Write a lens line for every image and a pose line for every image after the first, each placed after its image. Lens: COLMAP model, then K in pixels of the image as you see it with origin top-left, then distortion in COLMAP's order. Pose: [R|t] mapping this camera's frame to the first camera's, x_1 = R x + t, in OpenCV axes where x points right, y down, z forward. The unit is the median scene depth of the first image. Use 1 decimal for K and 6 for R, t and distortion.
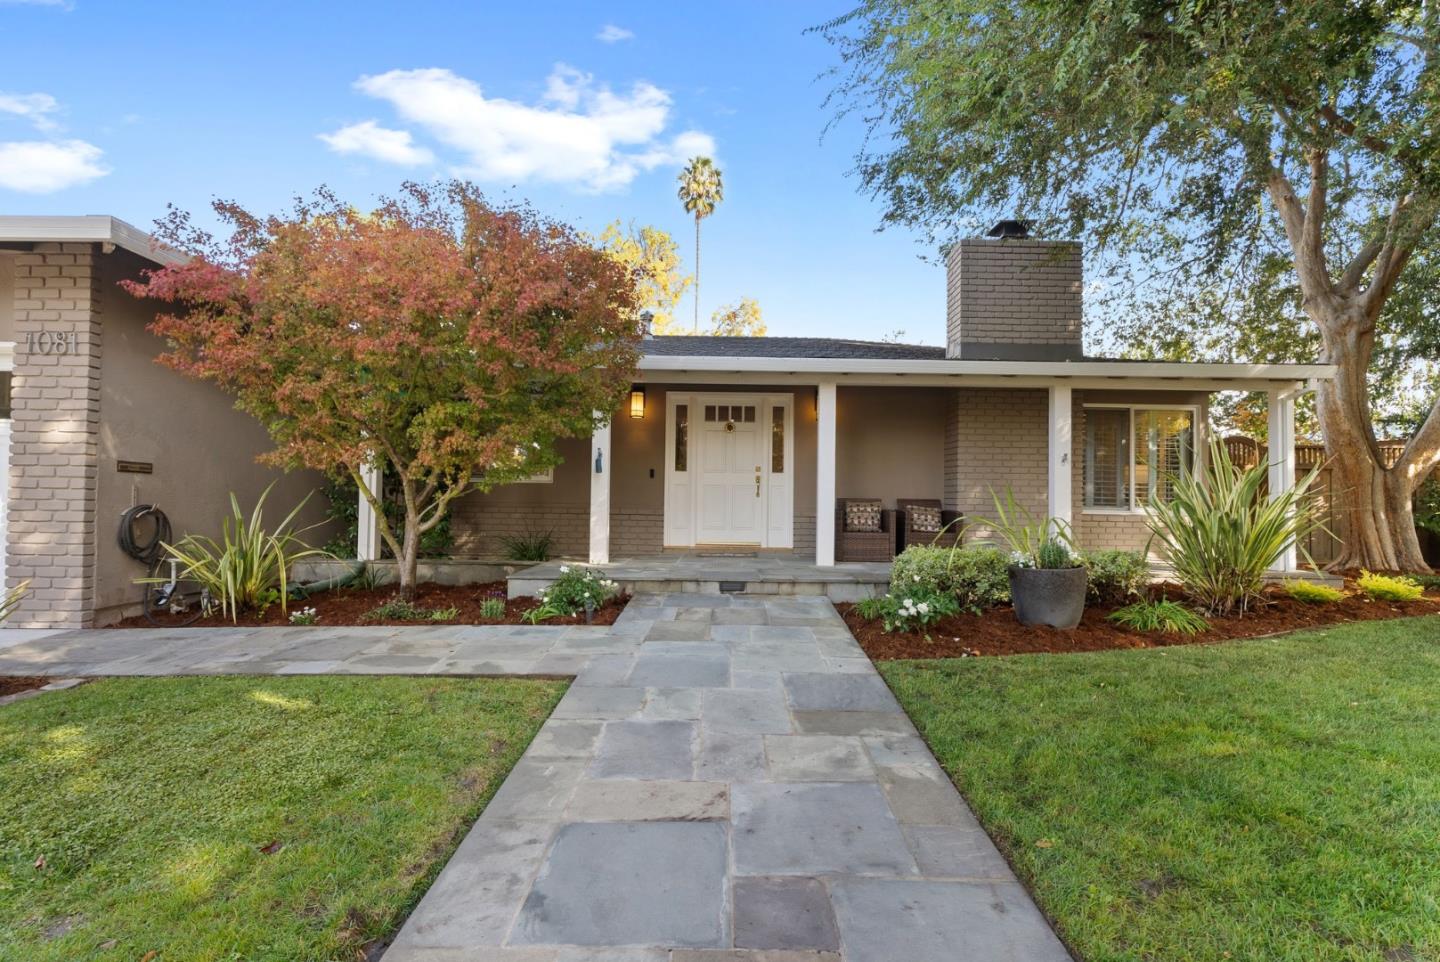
lens RADIAL K [[639.2, 0, 715.5], [0, 639.2, 491.1], [0, 0, 1]] dist [0.001004, -0.001548]
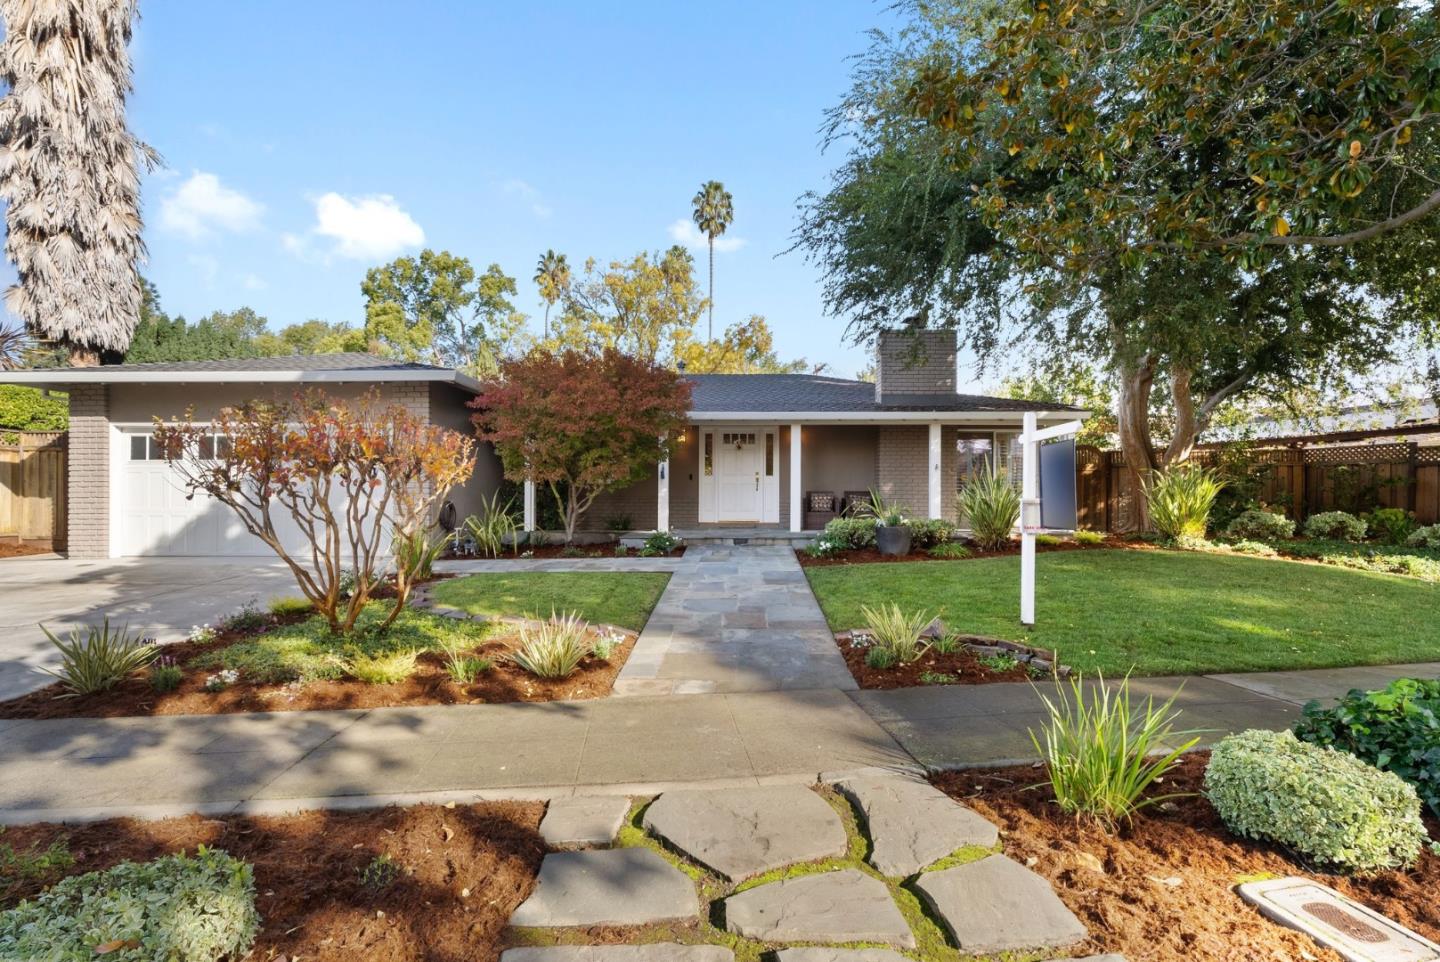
lens RADIAL K [[639.2, 0, 725.4], [0, 639.2, 485.0], [0, 0, 1]] dist [0.001004, -0.001548]
pose [[0.999921, -0.011151, -0.005749, -0.003917], [0.011215, 0.999874, 0.011249, -0.028544], [0.005623, -0.011312, 0.999920, -0.687955]]
